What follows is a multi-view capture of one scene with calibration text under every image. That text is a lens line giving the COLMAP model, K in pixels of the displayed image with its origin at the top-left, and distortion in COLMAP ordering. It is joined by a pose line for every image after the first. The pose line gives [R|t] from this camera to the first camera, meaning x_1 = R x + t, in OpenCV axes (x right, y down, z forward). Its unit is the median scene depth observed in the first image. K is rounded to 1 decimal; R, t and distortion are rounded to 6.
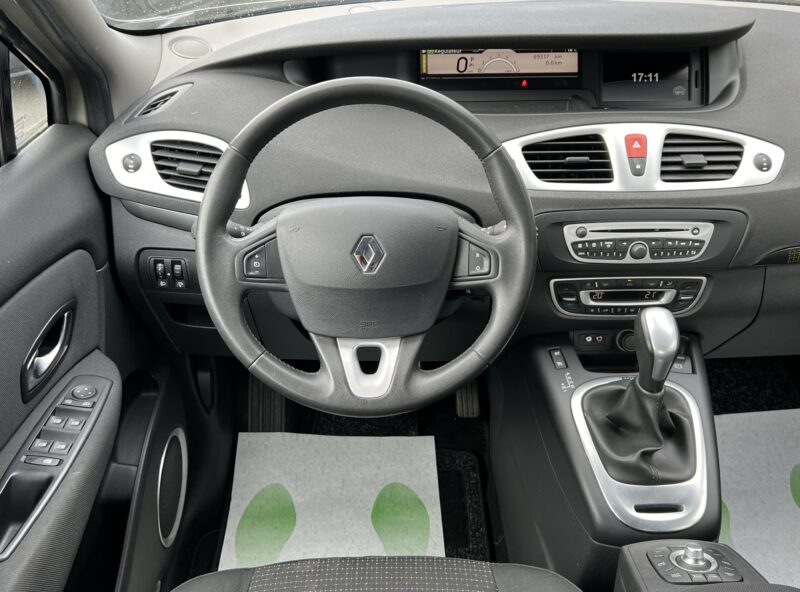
lens RADIAL K [[761.2, 0, 400.0], [0, 761.2, 296.0], [0, 0, 1]] dist [0.092241, -0.168832]
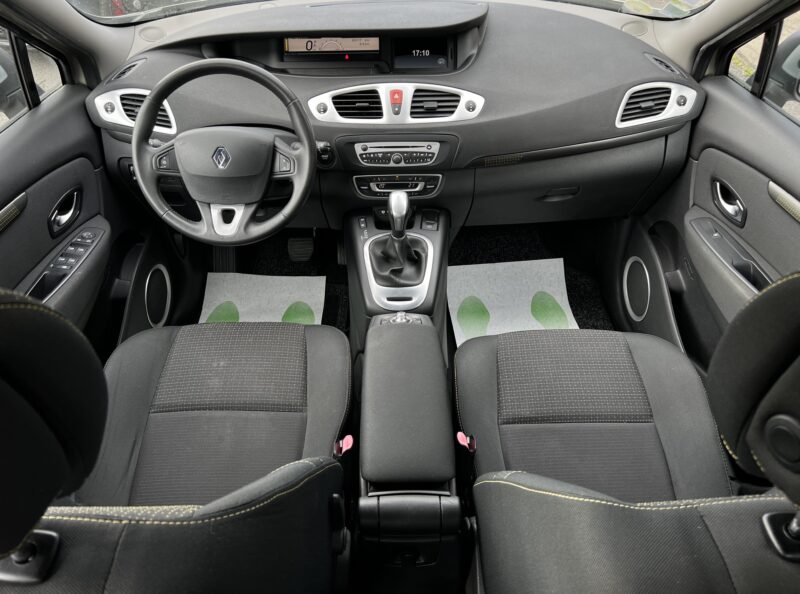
lens RADIAL K [[569.2, 0, 400.0], [0, 569.2, 297.0], [0, 0, 1]] dist [0.064550, -0.057758]
pose [[0.999507, 0.003098, -0.031254, 0.356505], [0.001650, 0.988571, 0.150750, 0.057057], [0.031364, -0.150727, 0.988078, -0.350234]]
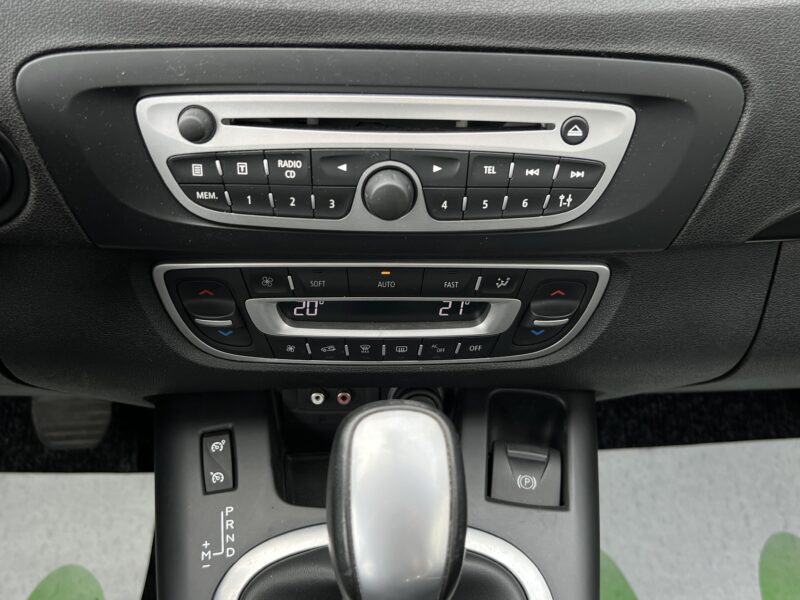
lens RADIAL K [[715.7, 0, 400.0], [0, 715.7, 300.0], [0, 0, 1]] dist [0.005281, -0.014412]
pose [[0.999665, 0.023220, 0.011427, 0.310300], [-0.024869, 0.984101, 0.175862, -0.066258], [-0.007162, -0.176088, 0.984348, 0.701468]]
